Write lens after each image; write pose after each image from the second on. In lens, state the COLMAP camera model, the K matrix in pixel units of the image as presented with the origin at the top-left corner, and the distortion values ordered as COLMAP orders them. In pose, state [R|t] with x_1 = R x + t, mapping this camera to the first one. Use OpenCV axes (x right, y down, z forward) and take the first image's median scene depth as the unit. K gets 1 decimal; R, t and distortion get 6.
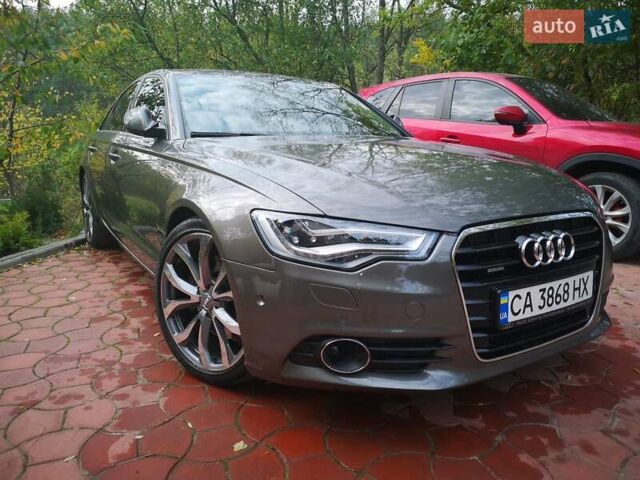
lens RADIAL K [[483.8, 0, 320.0], [0, 483.8, 240.0], [0, 0, 1]] dist [0.049712, -0.033364]
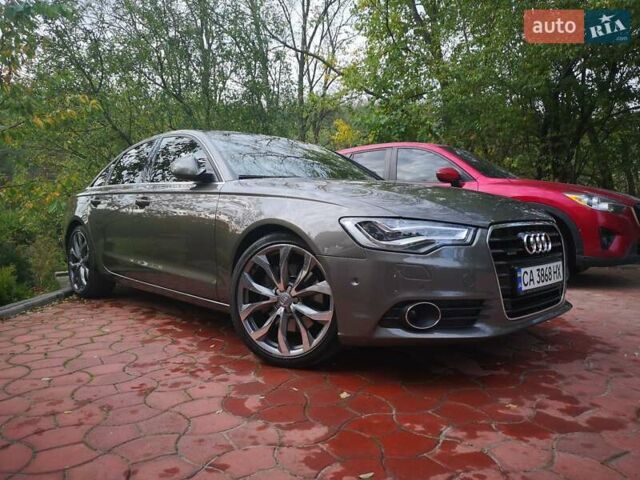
lens RADIAL K [[483.8, 0, 320.0], [0, 483.8, 240.0], [0, 0, 1]] dist [0.049712, -0.033364]
pose [[0.981909, -0.022957, 0.187954, -0.429598], [0.051057, 0.987957, -0.146060, 0.184812], [-0.182338, 0.153014, 0.971257, -0.287473]]
